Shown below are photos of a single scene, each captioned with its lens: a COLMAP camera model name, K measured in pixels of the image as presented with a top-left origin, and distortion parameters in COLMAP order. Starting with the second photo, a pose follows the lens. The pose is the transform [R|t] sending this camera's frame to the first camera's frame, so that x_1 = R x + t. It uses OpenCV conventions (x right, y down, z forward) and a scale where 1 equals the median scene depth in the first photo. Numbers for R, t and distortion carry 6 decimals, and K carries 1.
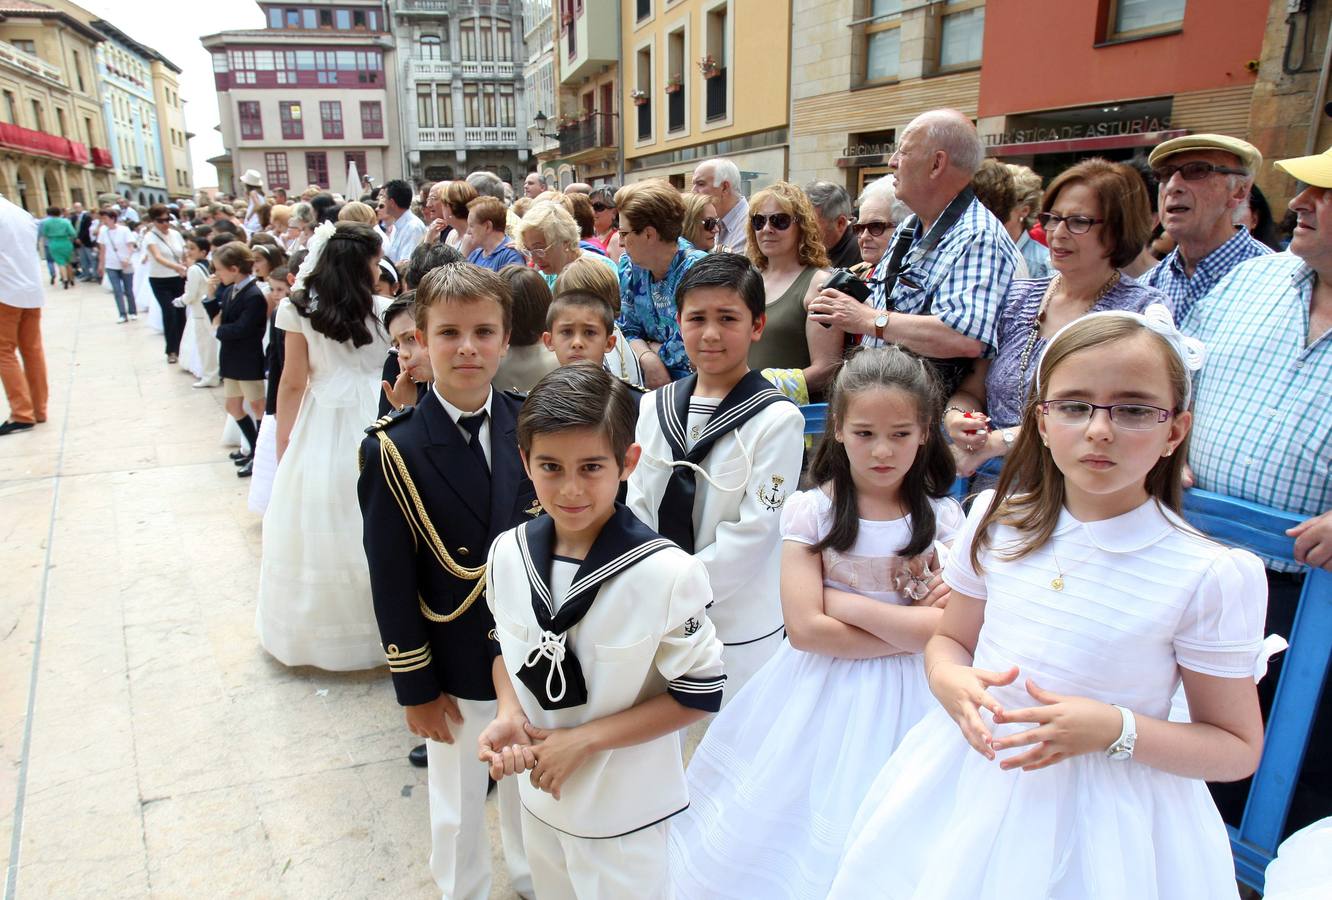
lens RADIAL K [[805.3, 0, 600.7], [0, 805.3, 451.7], [0, 0, 1]] dist [-0.080510, 0.047960]
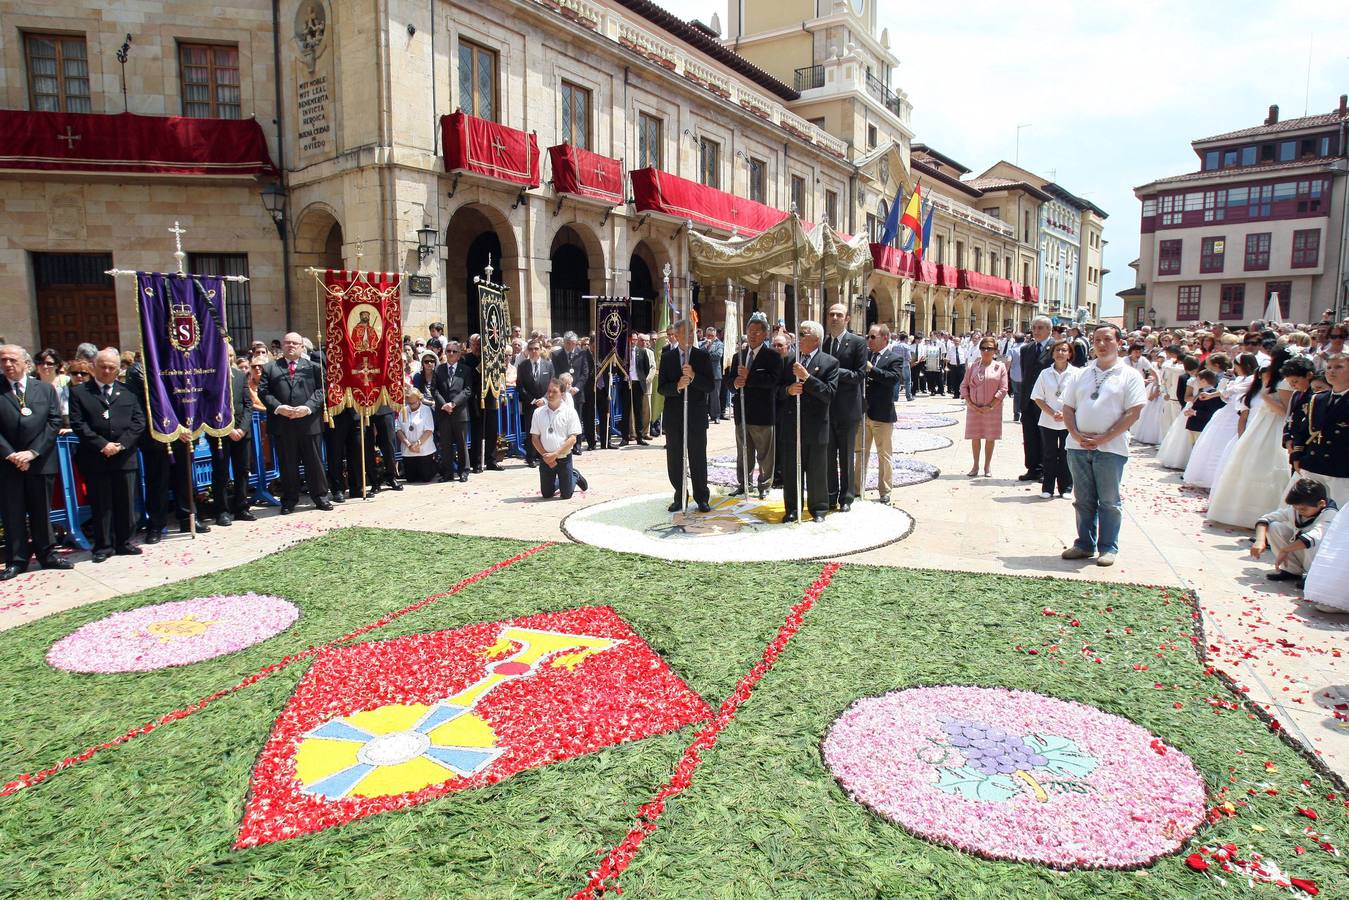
lens RADIAL K [[819.4, 0, 678.3], [0, 819.4, 465.9], [0, 0, 1]] dist [-0.082485, 0.043809]
pose [[0.608896, 0.117863, -0.784445, 0.030003], [-0.227068, 0.973417, -0.029997, 0.038922], [0.760056, 0.196388, 0.619472, -0.123015]]
